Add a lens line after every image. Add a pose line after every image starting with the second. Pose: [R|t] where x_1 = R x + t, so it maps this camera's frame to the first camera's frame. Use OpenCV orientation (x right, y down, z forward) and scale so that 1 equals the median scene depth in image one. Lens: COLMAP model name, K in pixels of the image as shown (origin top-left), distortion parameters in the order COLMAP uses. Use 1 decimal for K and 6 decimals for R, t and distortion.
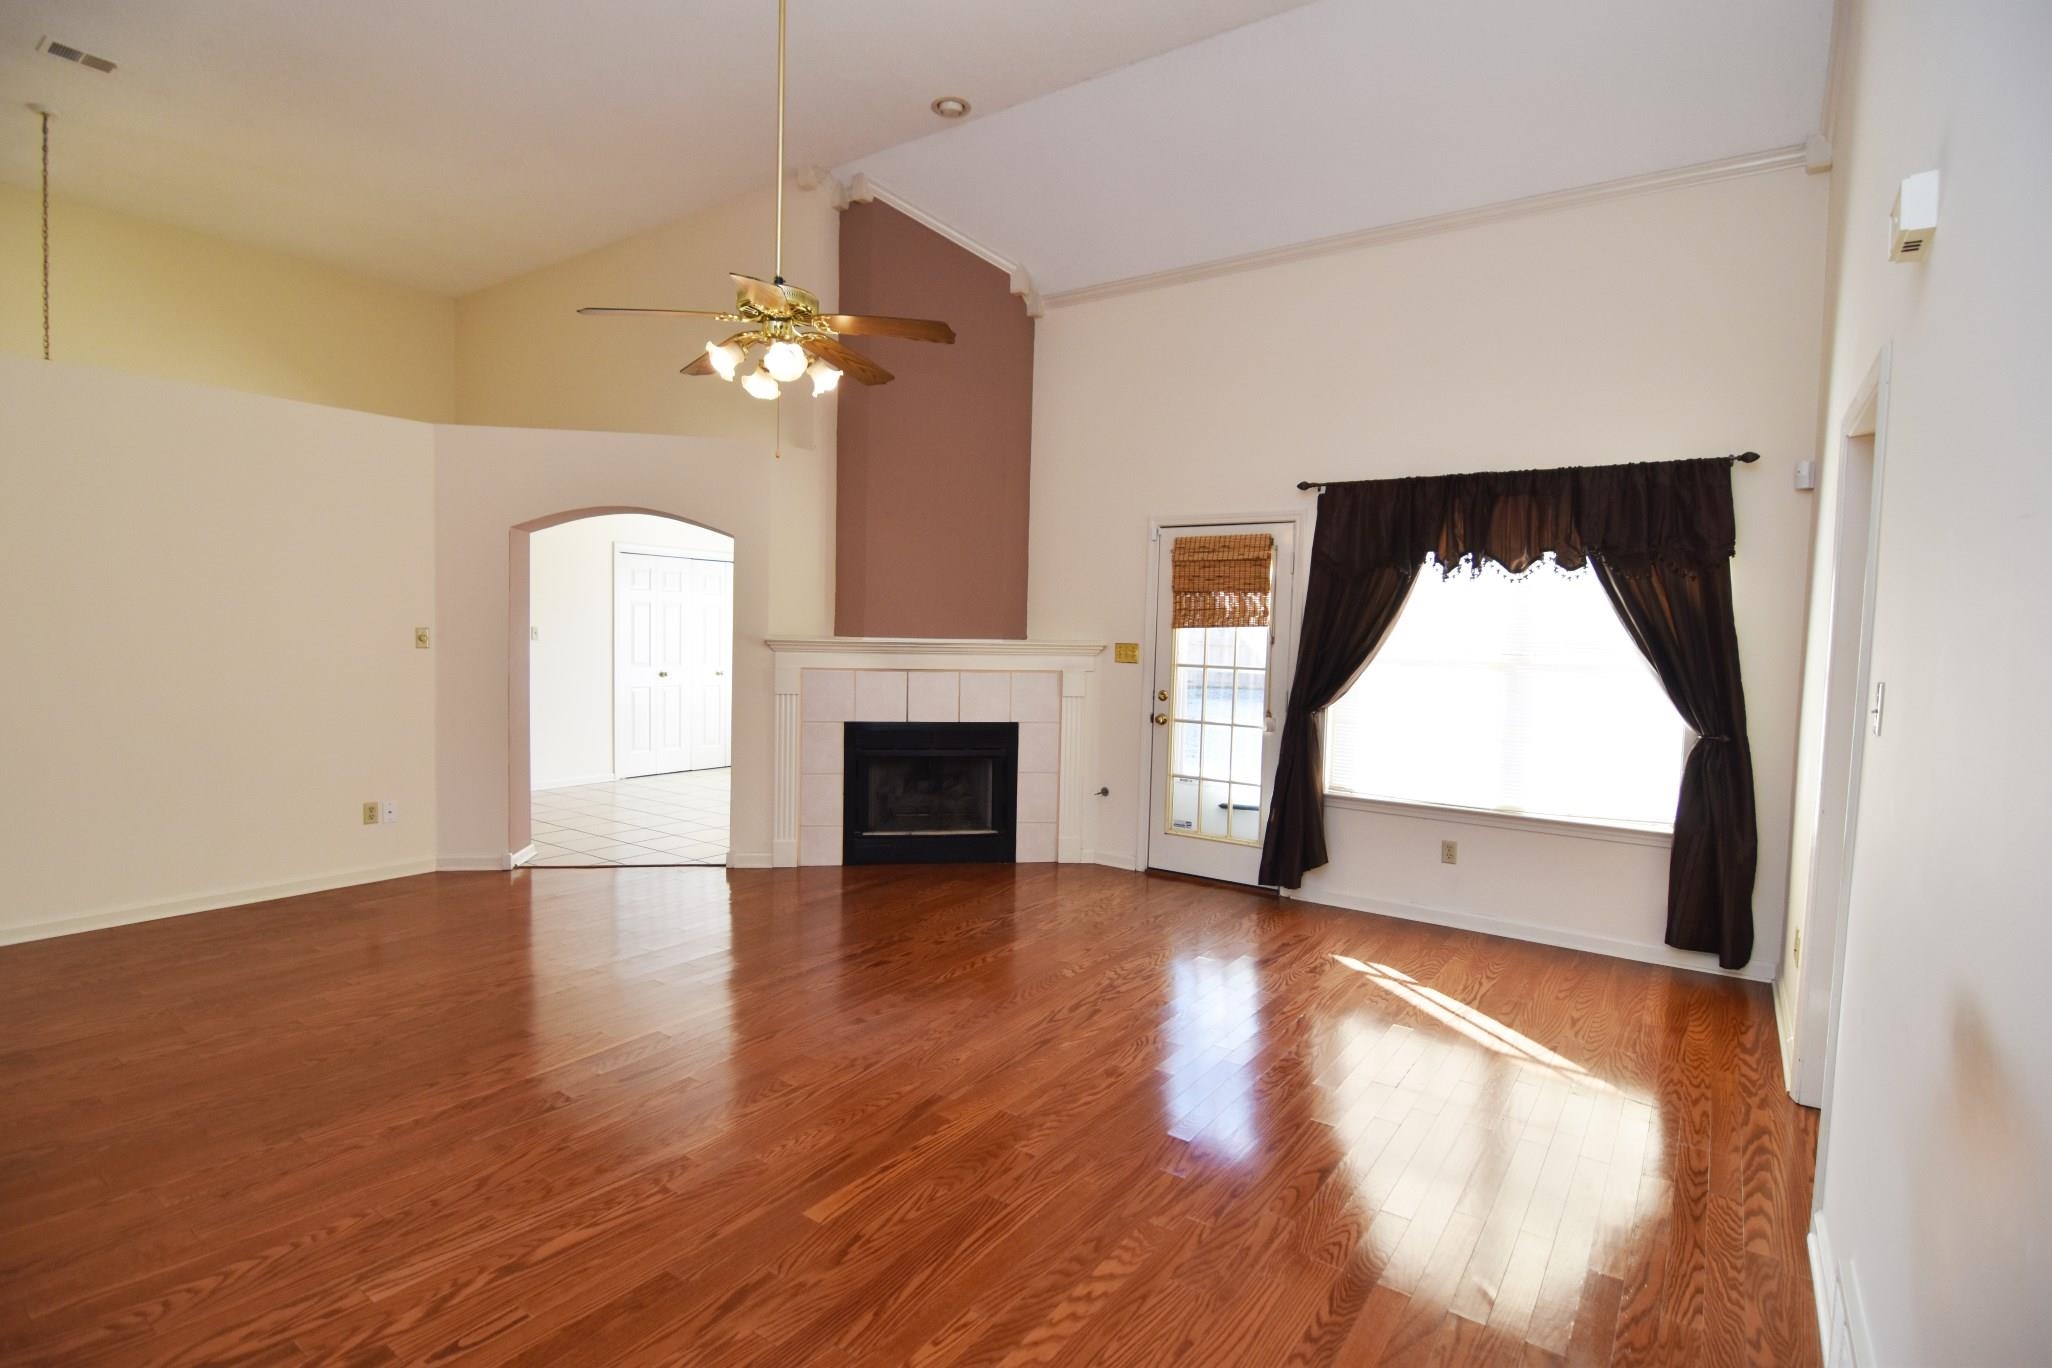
lens RADIAL K [[984.8, 0, 1032.5], [0, 984.8, 690.5], [0, 0, 1]] dist [-0.004724, -0.011138]
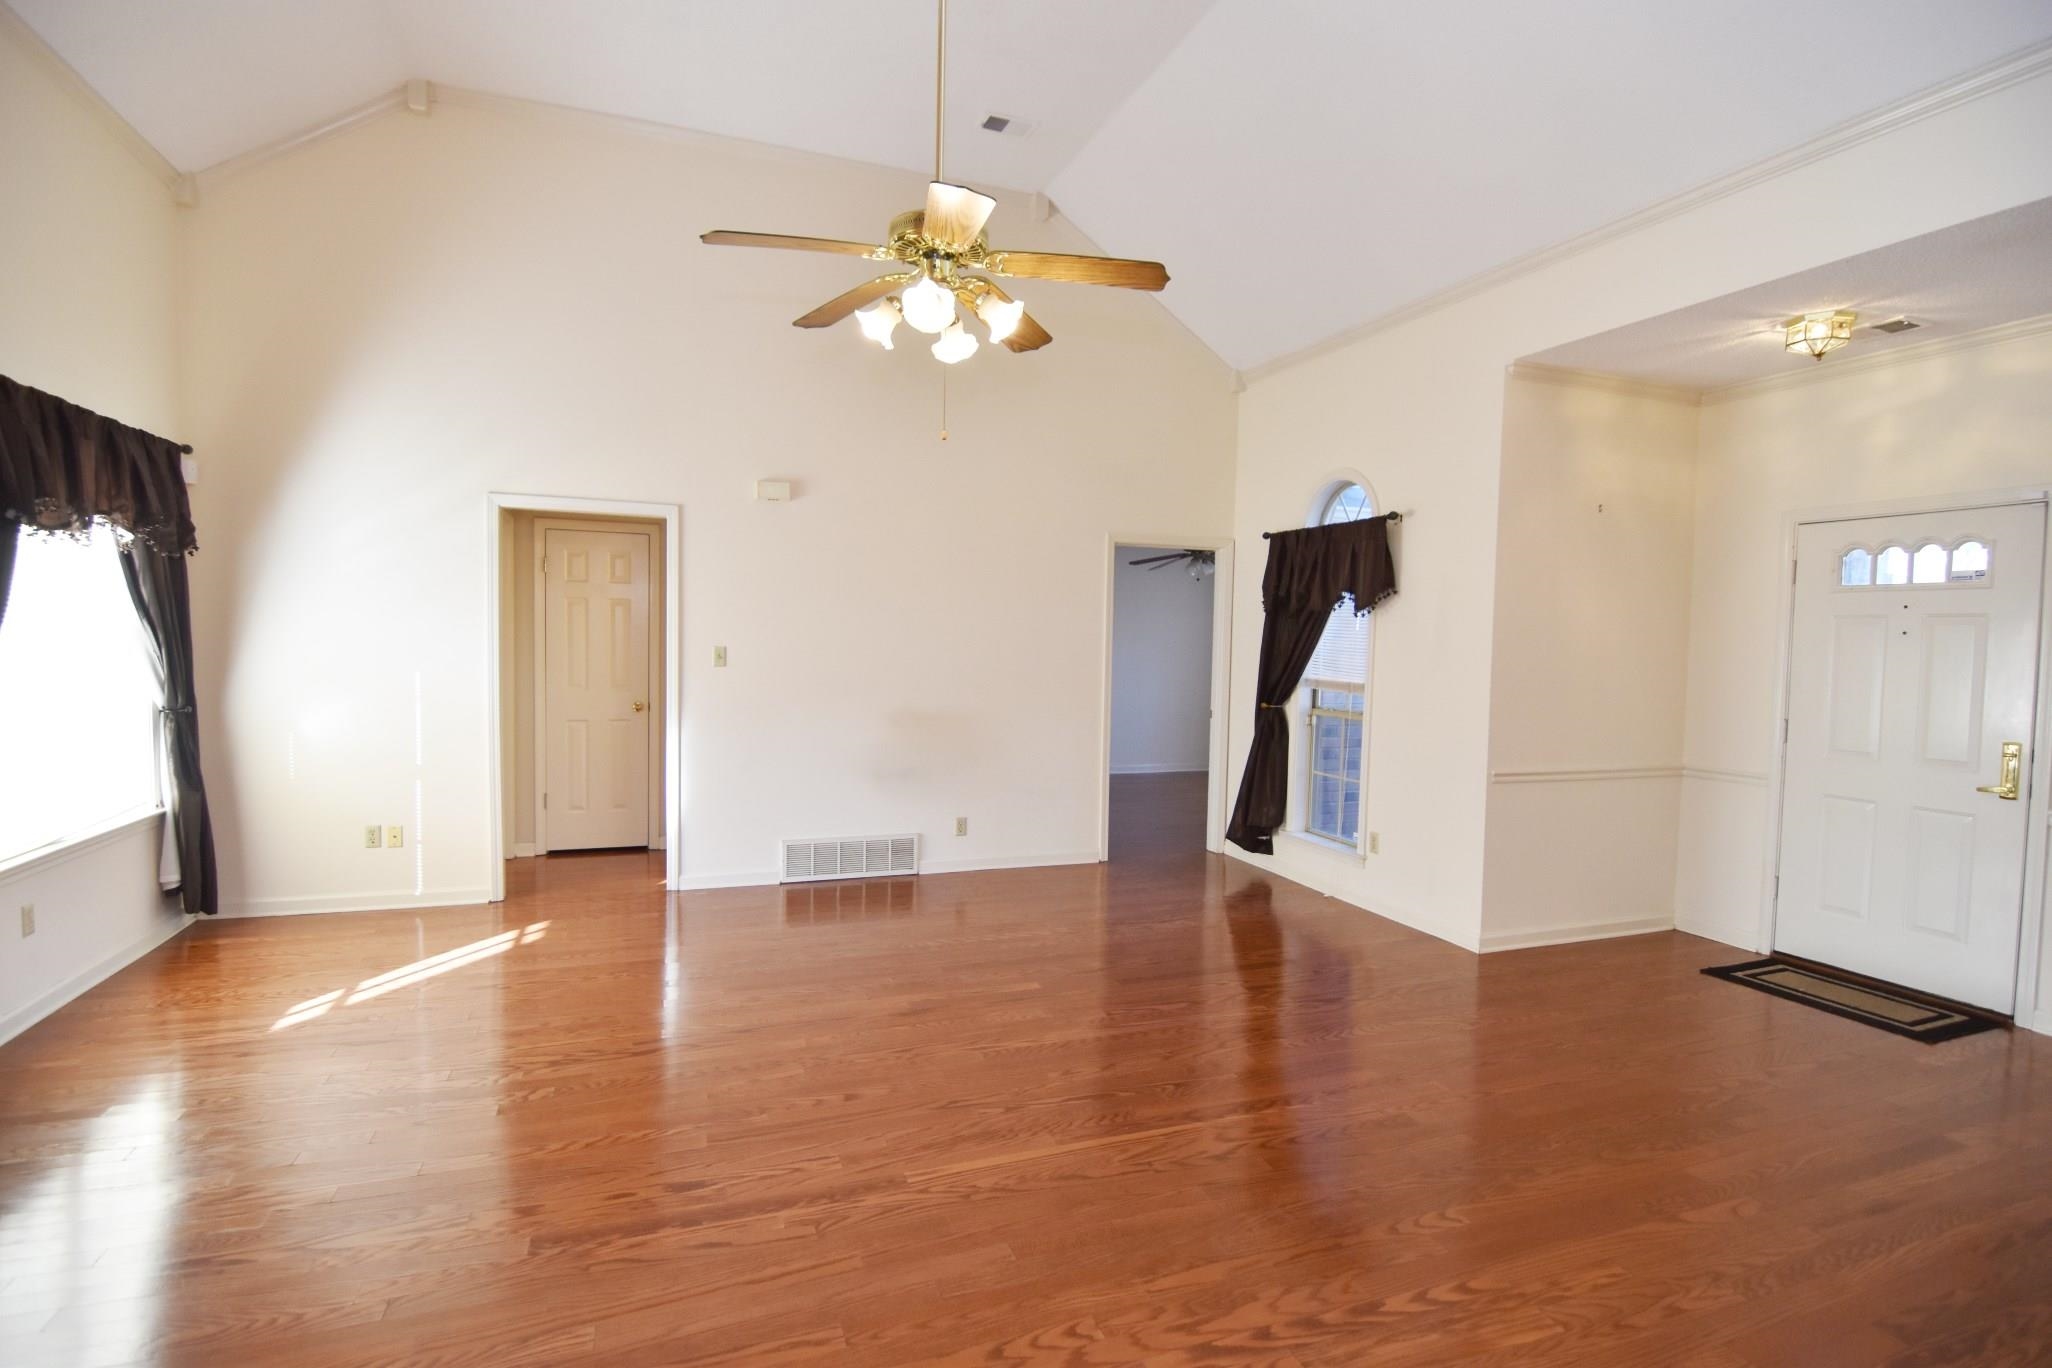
lens RADIAL K [[984.8, 0, 1026.3], [0, 984.8, 690.0], [0, 0, 1]] dist [-0.004724, -0.011138]
pose [[-0.822925, -0.069429, 0.563891, -0.500701], [-0.005256, 0.993393, 0.114641, -0.076549], [-0.568125, 0.091378, -0.817853, 1.039491]]
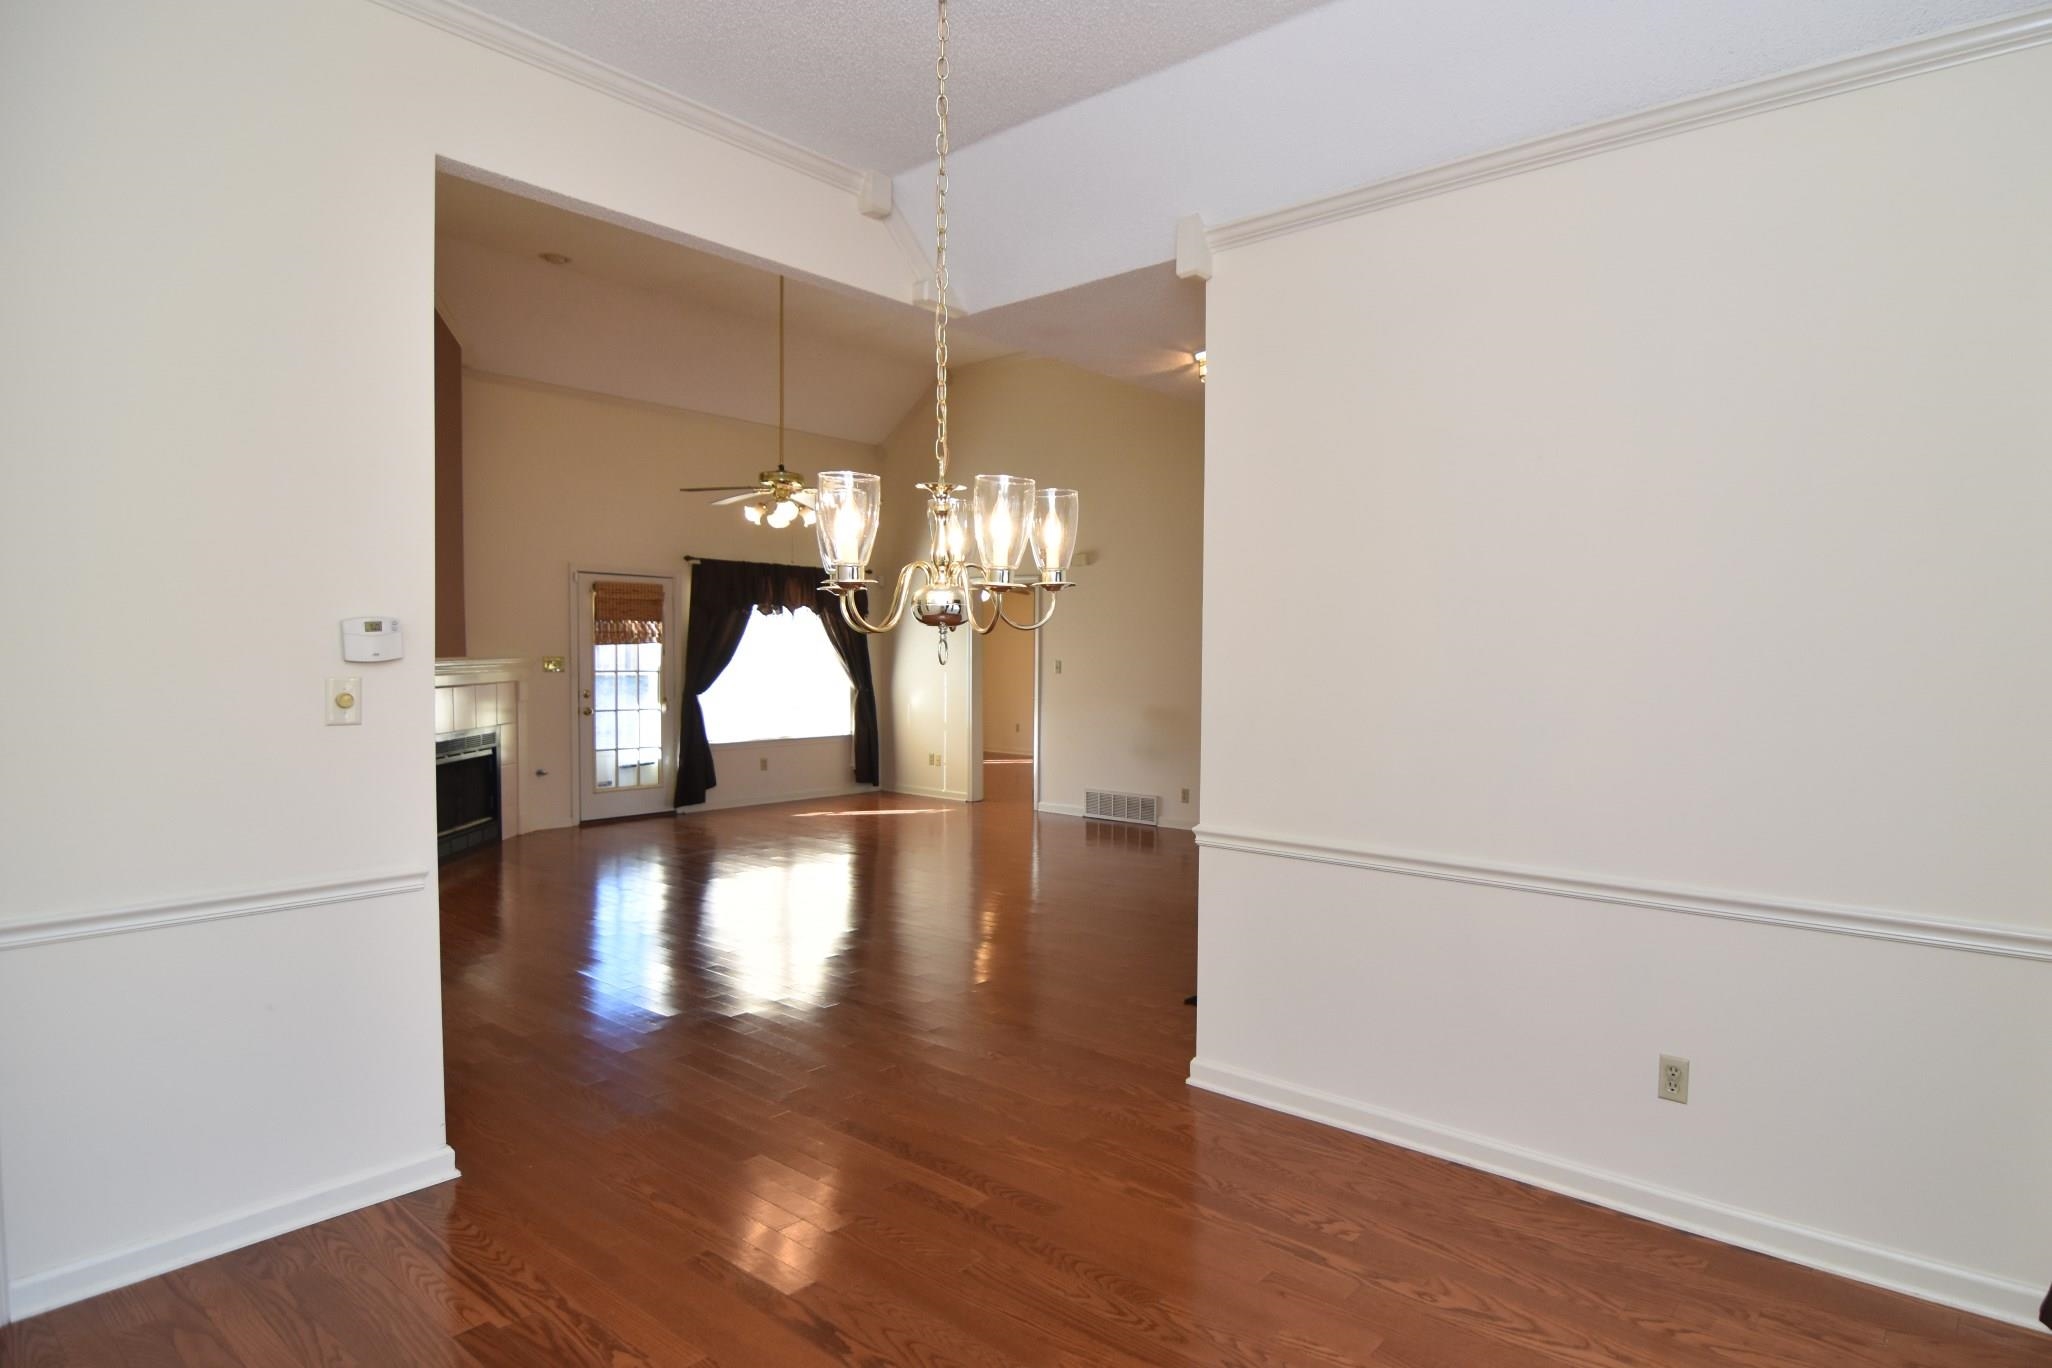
lens RADIAL K [[1127.7, 0, 1164.0], [0, 1127.7, 692.9], [0, 0, 1]] dist [-0.002547, -0.000240]
pose [[0.046471, -0.060596, 0.997080, -1.500570], [0.052621, 0.996921, 0.058134, -0.048703], [-0.997533, 0.049766, 0.049516, 0.123999]]
